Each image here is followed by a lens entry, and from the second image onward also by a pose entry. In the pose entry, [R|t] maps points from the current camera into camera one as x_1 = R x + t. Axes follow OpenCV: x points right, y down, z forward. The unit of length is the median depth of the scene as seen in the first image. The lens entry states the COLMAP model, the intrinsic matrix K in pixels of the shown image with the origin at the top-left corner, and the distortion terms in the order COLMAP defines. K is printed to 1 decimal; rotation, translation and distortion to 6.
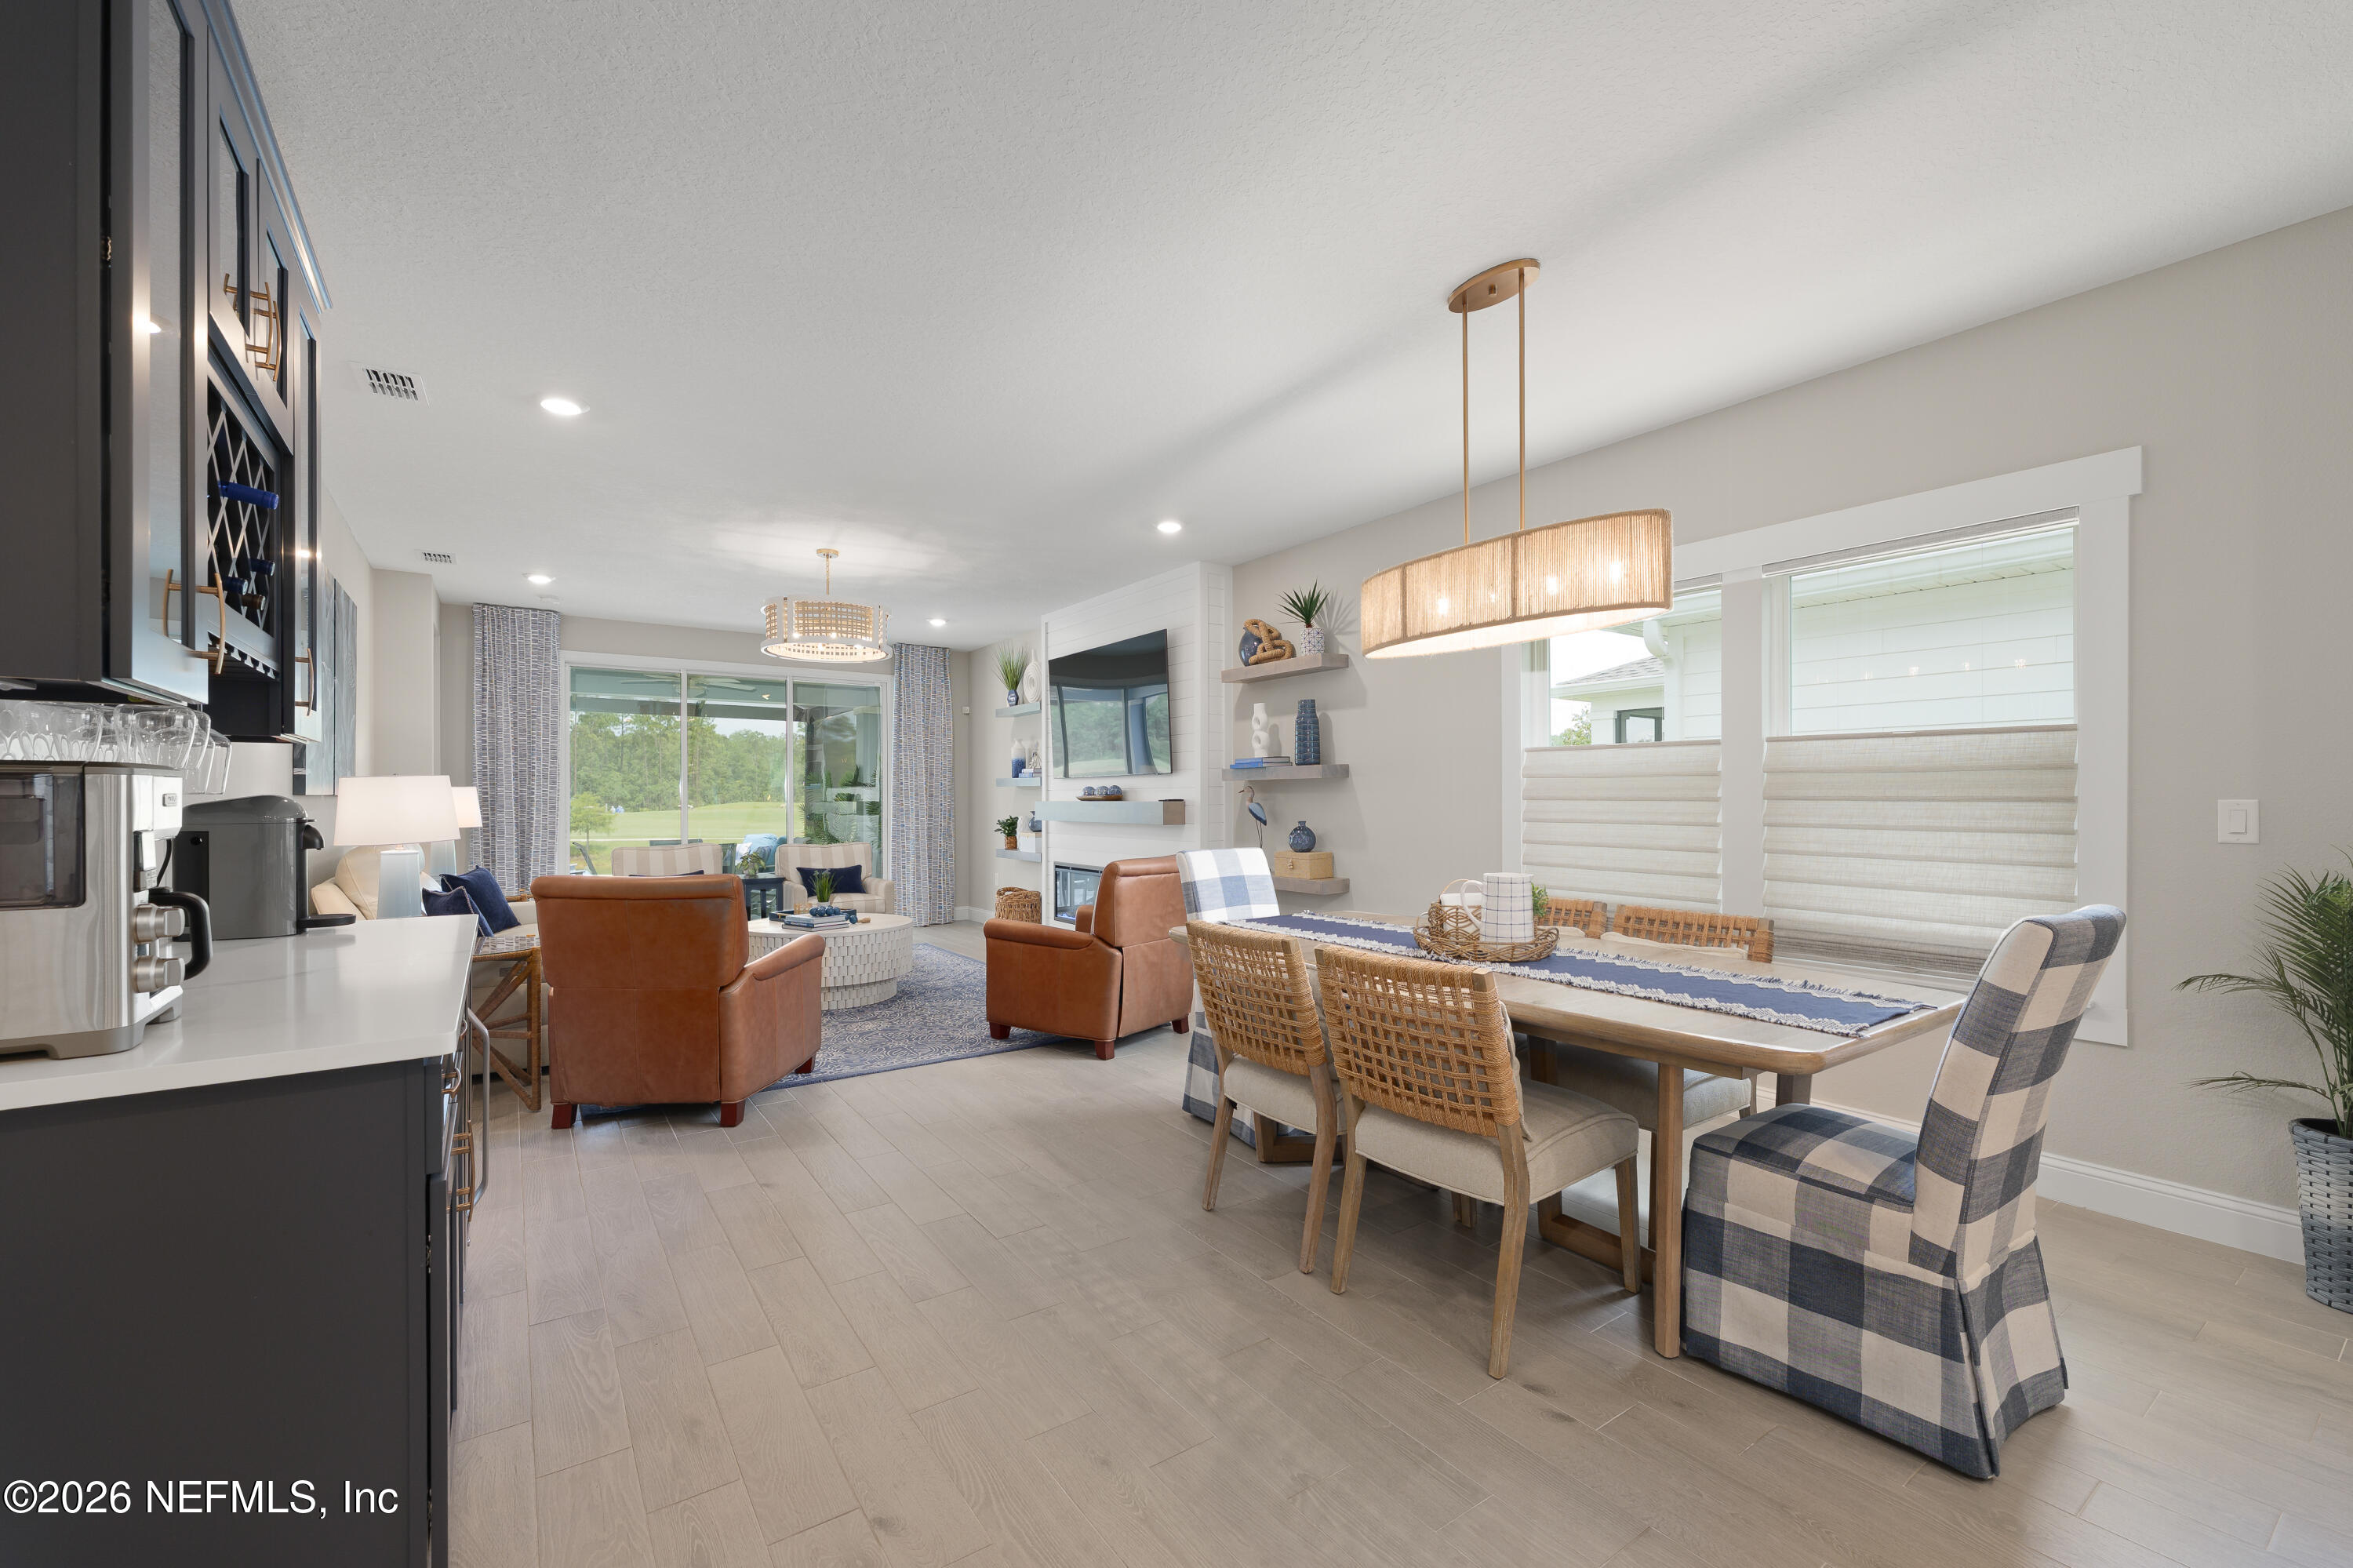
lens RADIAL K [[964.5, 0, 1171.8], [0, 964.5, 799.2], [0, 0, 1]] dist [0.001475, 0.000214]
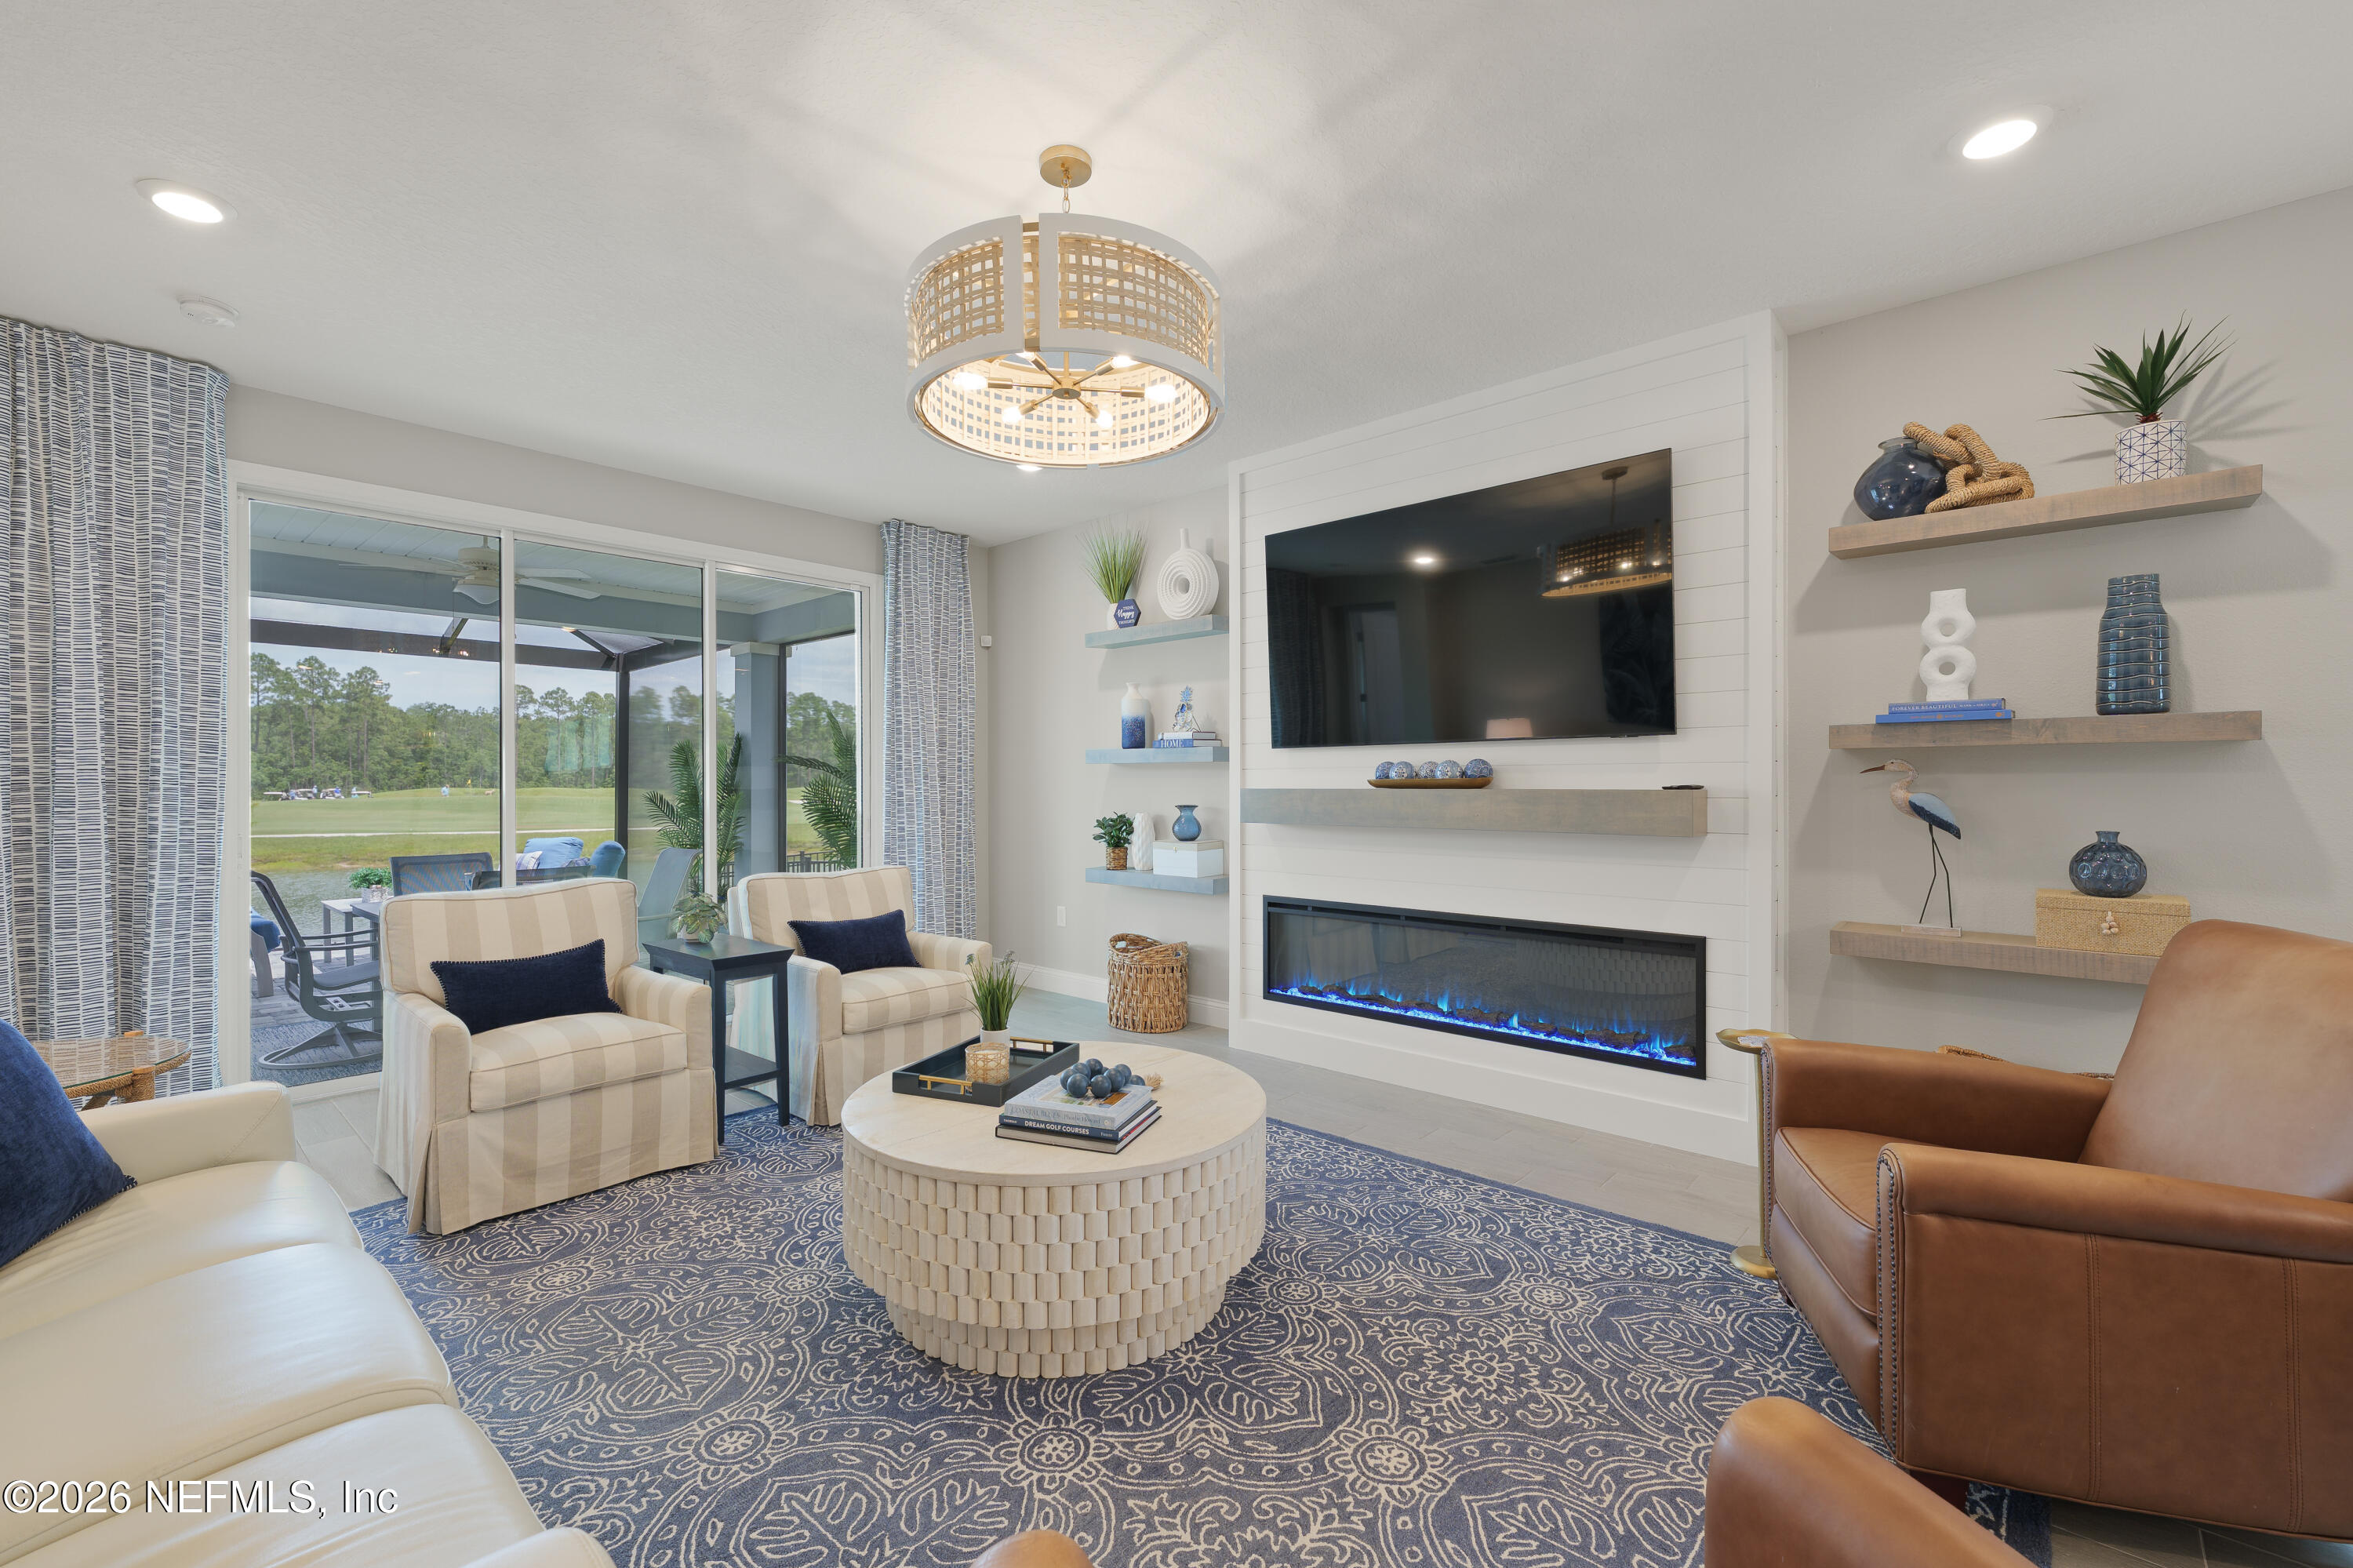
lens RADIAL K [[986.4, 0, 1160.0], [0, 986.4, 784.4], [0, 0, 1]] dist [0.002101, 0.000101]
pose [[0.975014, 0.001007, 0.222141, -0.339811], [-0.000895, 0.999999, -0.000603, -0.000061], [-0.222142, 0.000389, 0.975014, 0.494193]]
